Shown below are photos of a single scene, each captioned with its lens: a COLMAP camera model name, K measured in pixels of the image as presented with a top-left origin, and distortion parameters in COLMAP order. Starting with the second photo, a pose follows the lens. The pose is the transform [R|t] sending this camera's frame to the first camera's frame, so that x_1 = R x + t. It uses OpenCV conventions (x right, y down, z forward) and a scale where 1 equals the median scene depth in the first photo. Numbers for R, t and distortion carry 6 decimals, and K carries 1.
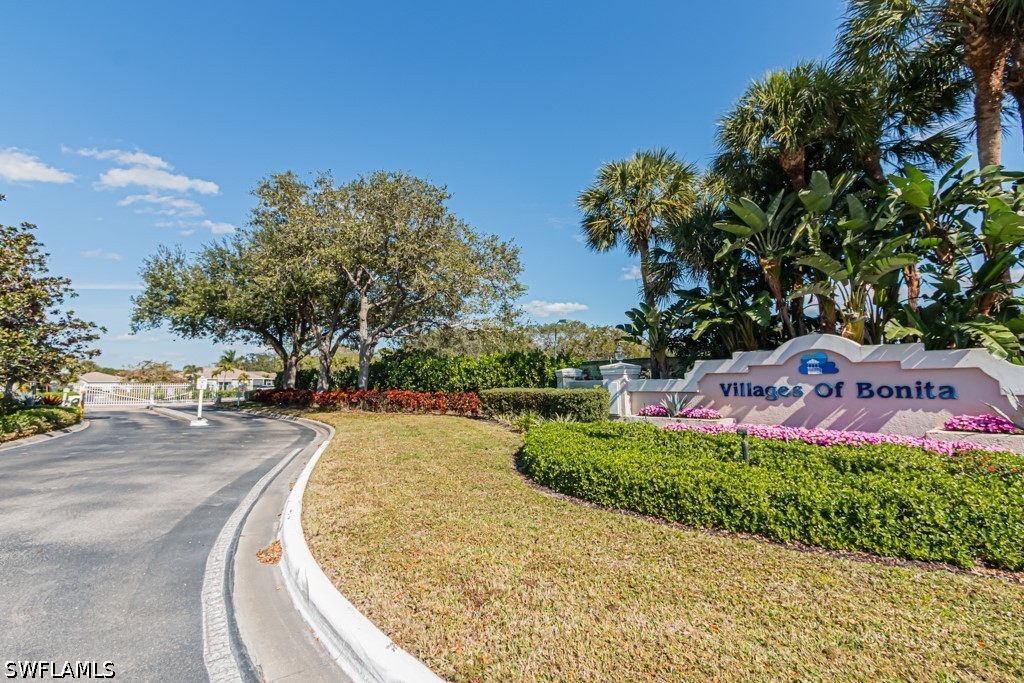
lens RADIAL K [[465.7, 0, 500.8], [0, 465.7, 337.9], [0, 0, 1]] dist [0.000992, -0.001261]
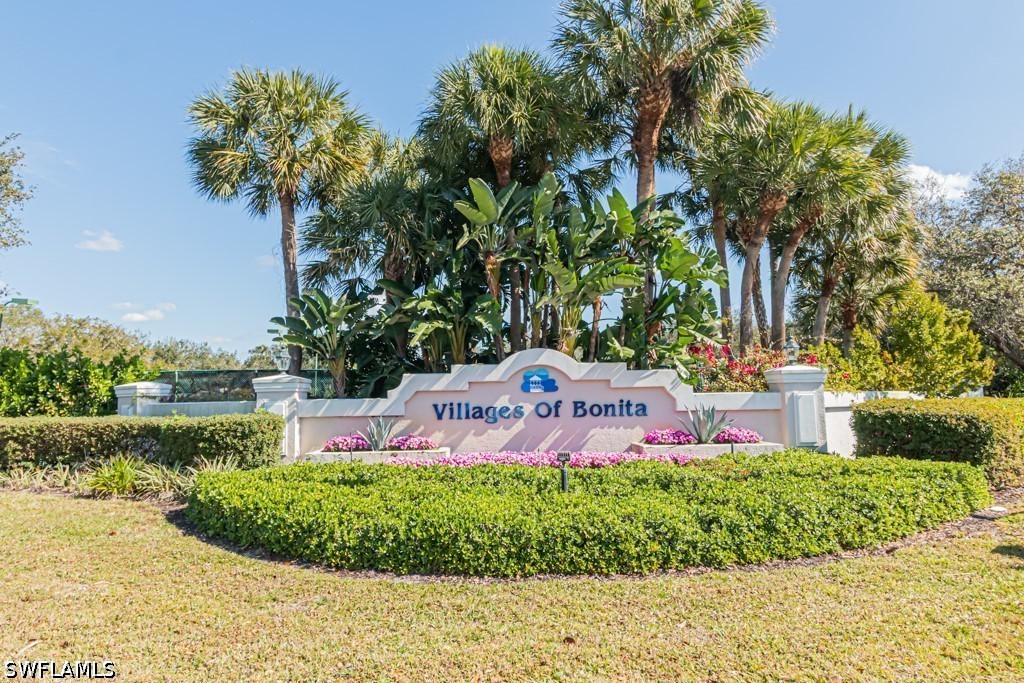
lens RADIAL K [[633.1, 0, 512.0], [0, 633.1, 341.5], [0, 0, 1]] dist [0.003282, 0.000700]
pose [[0.652606, 0.070073, 0.754450, -0.280357], [-0.062055, 0.997312, -0.038952, 0.028472], [-0.755152, -0.021397, 0.655200, 0.216526]]
